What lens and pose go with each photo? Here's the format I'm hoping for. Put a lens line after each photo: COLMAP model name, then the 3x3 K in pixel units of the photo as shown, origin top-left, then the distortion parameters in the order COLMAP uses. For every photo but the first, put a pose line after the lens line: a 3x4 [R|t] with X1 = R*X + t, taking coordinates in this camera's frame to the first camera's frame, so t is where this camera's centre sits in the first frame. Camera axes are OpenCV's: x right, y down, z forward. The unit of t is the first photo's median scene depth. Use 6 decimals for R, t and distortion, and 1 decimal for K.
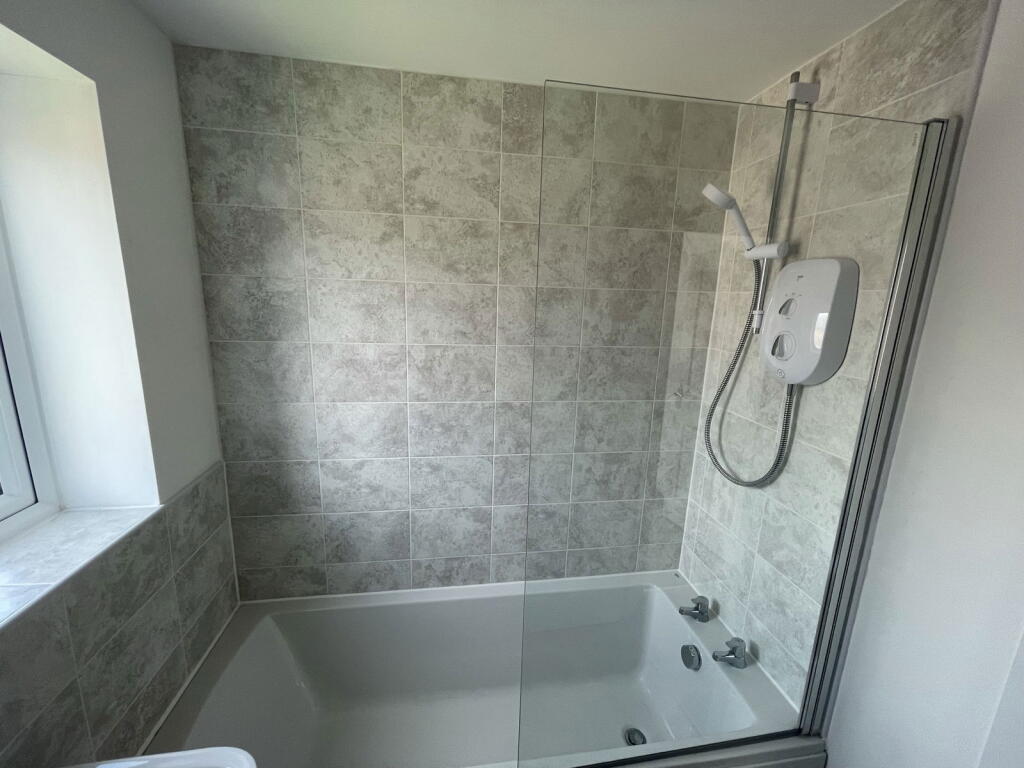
lens RADIAL K [[412.9, 0, 505.1], [0, 412.9, 388.3], [0, 0, 1]] dist [0.003936, -0.000653]
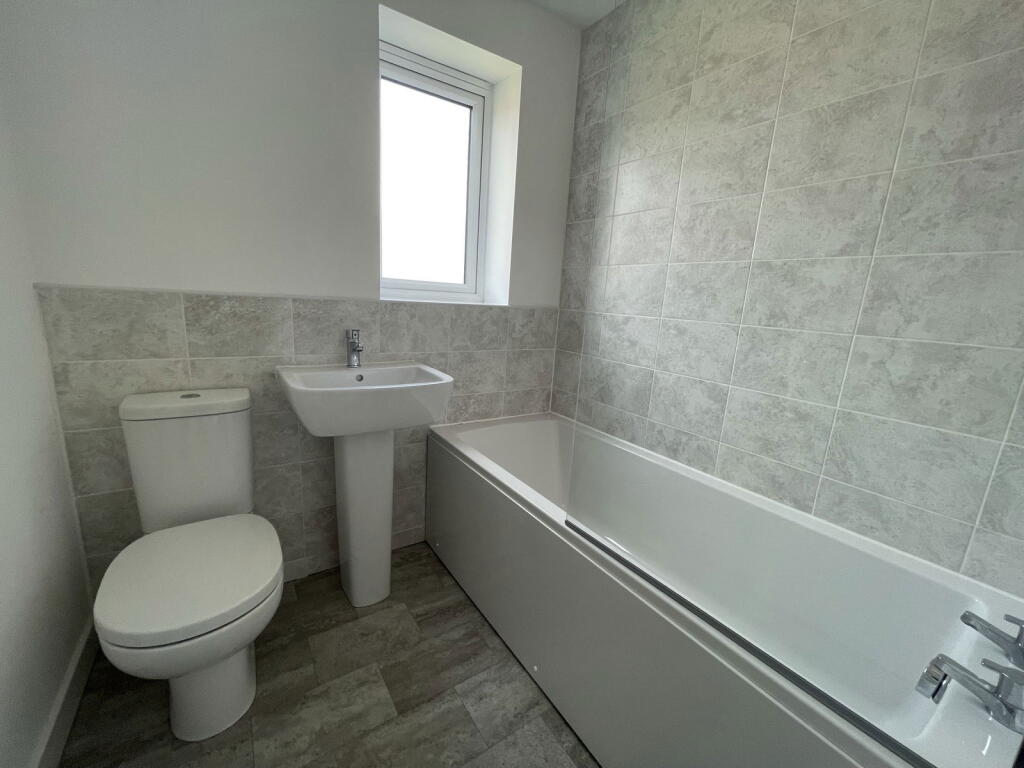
lens RADIAL K [[412.9, 0, 502.3], [0, 412.9, 384.7], [0, 0, 1]] dist [0.003936, -0.000653]
pose [[0.419570, 0.187376, -0.888173, 0.597515], [-0.233988, 0.967721, 0.093623, 0.336861], [0.877047, 0.168540, 0.449871, 0.171820]]
